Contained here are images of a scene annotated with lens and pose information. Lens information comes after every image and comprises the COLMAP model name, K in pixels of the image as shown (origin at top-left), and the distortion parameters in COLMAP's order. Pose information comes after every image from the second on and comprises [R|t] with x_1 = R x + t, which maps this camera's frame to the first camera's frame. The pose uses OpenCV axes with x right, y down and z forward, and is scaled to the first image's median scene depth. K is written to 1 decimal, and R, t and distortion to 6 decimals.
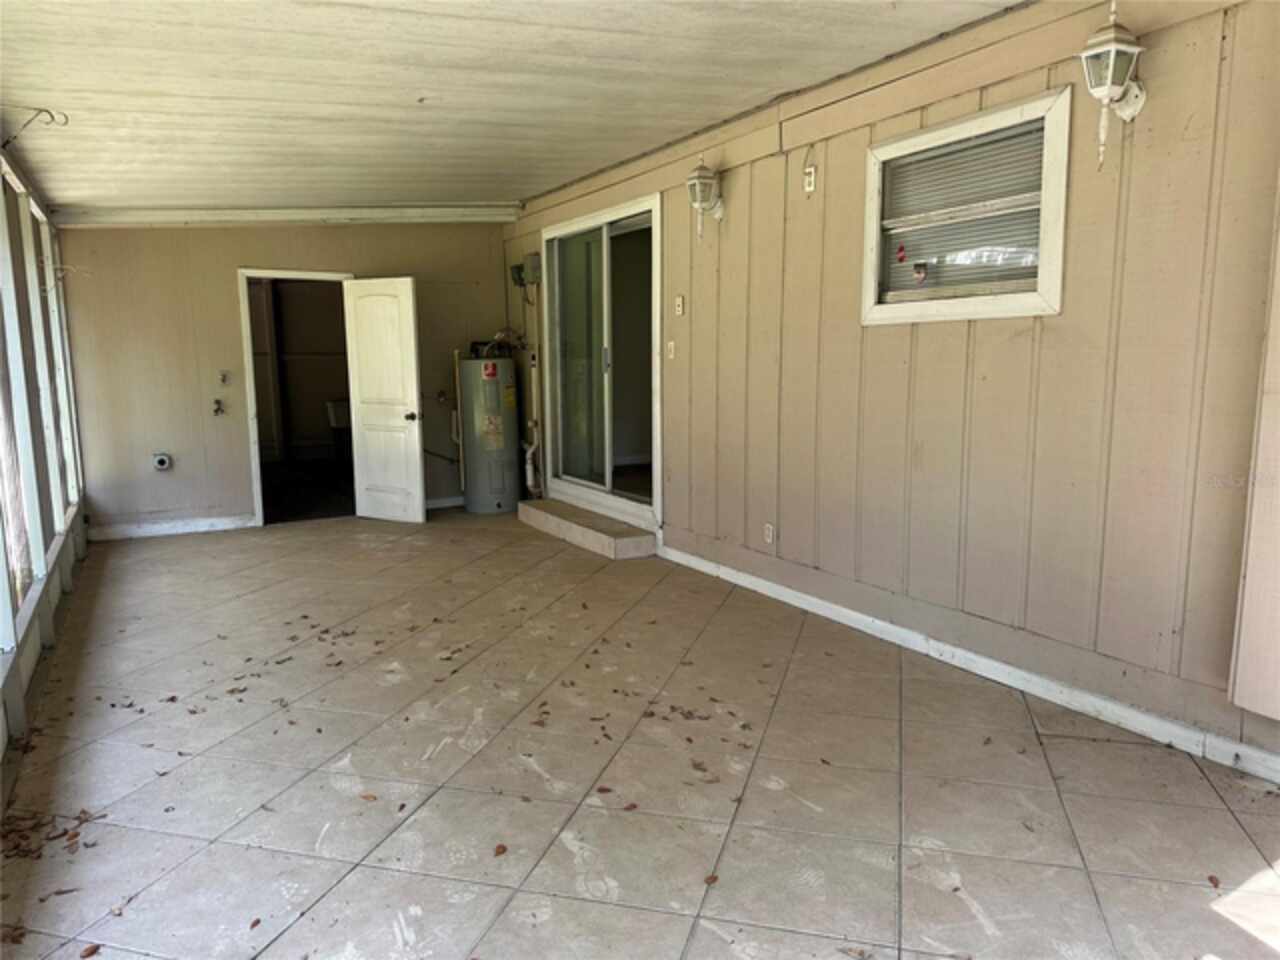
lens RADIAL K [[900.6, 0, 640.0], [0, 900.6, 480.0], [0, 0, 1]] dist [0.056316, -0.087796]
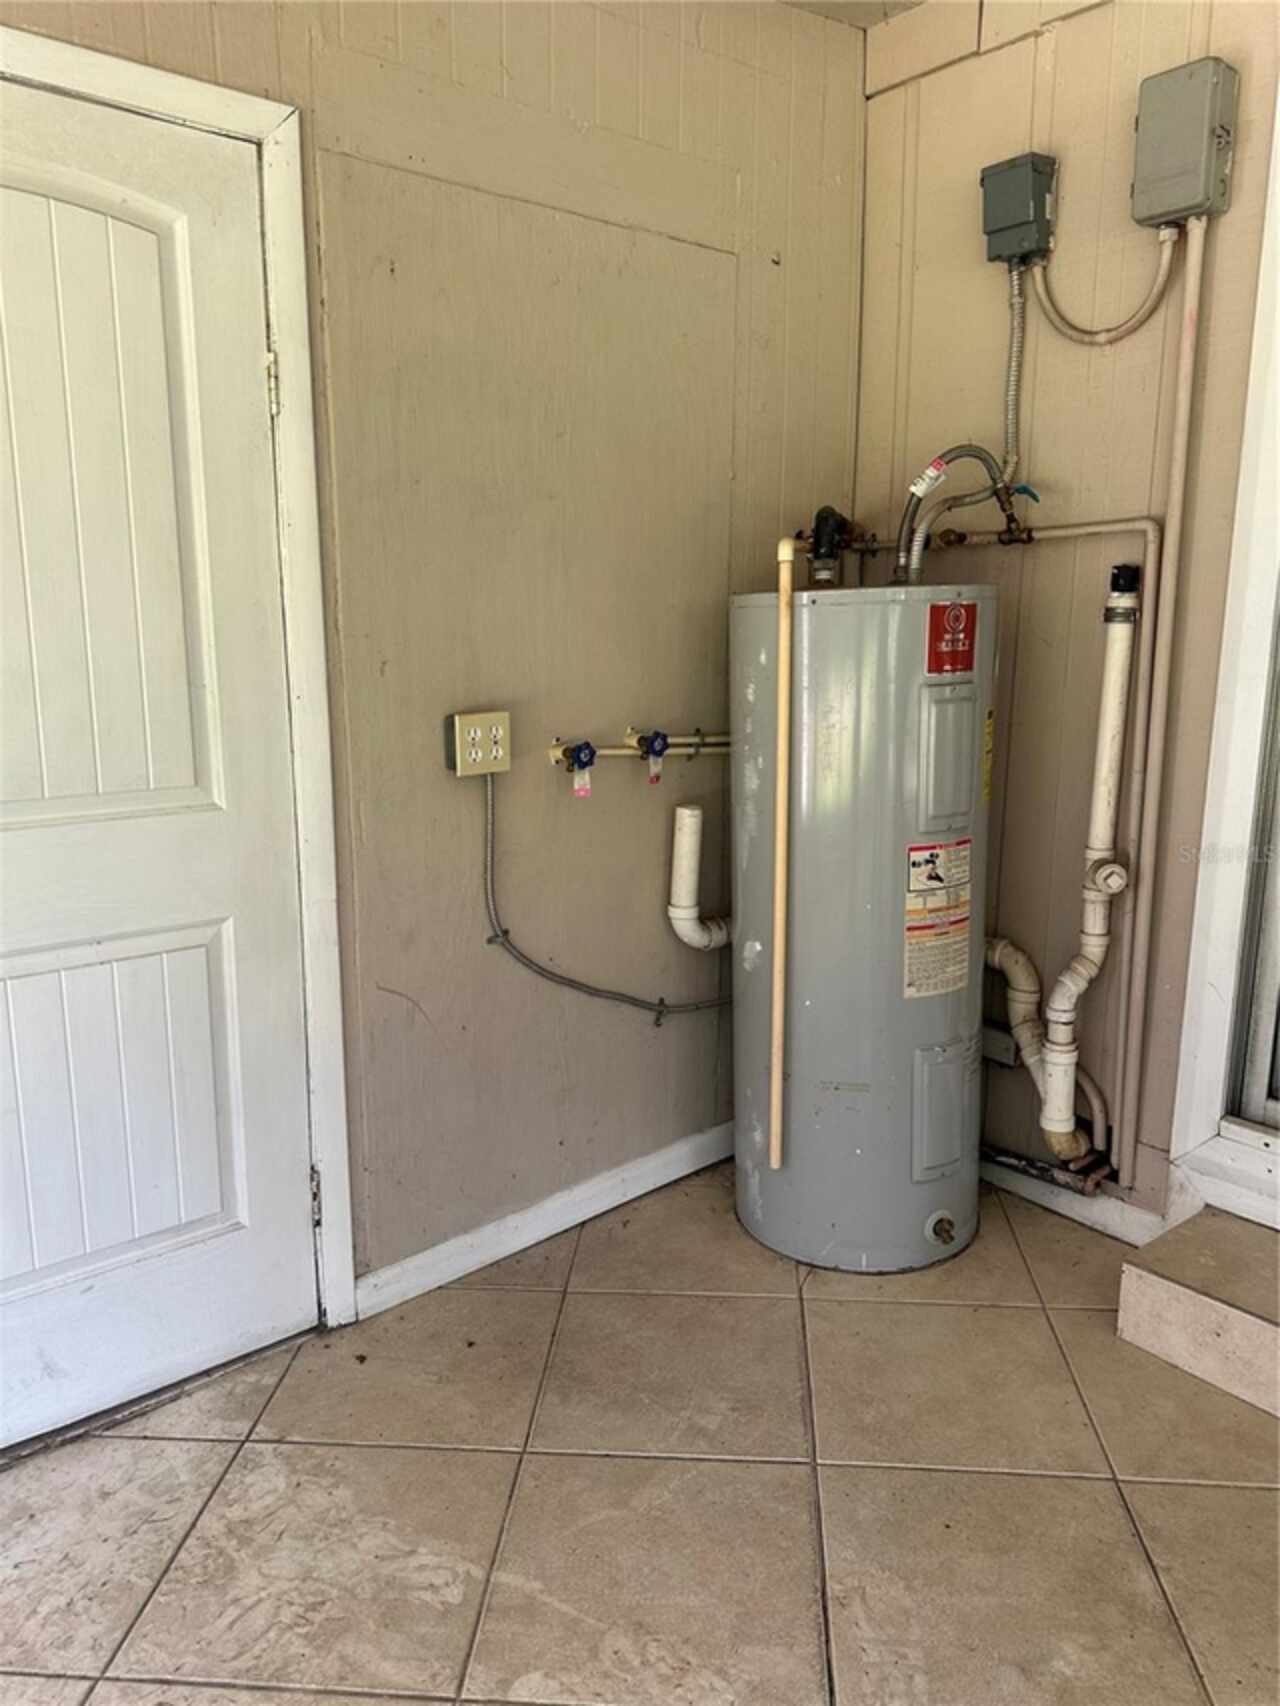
lens RADIAL K [[1202.4, 0, 634.3], [0, 1202.4, 853.8], [0, 0, 1]] dist [0.057185, -0.069317]
pose [[0.983583, -0.028736, 0.178155, -0.289567], [0.019257, 0.998317, 0.054708, -0.087314], [-0.179427, -0.050379, 0.982481, 0.724869]]
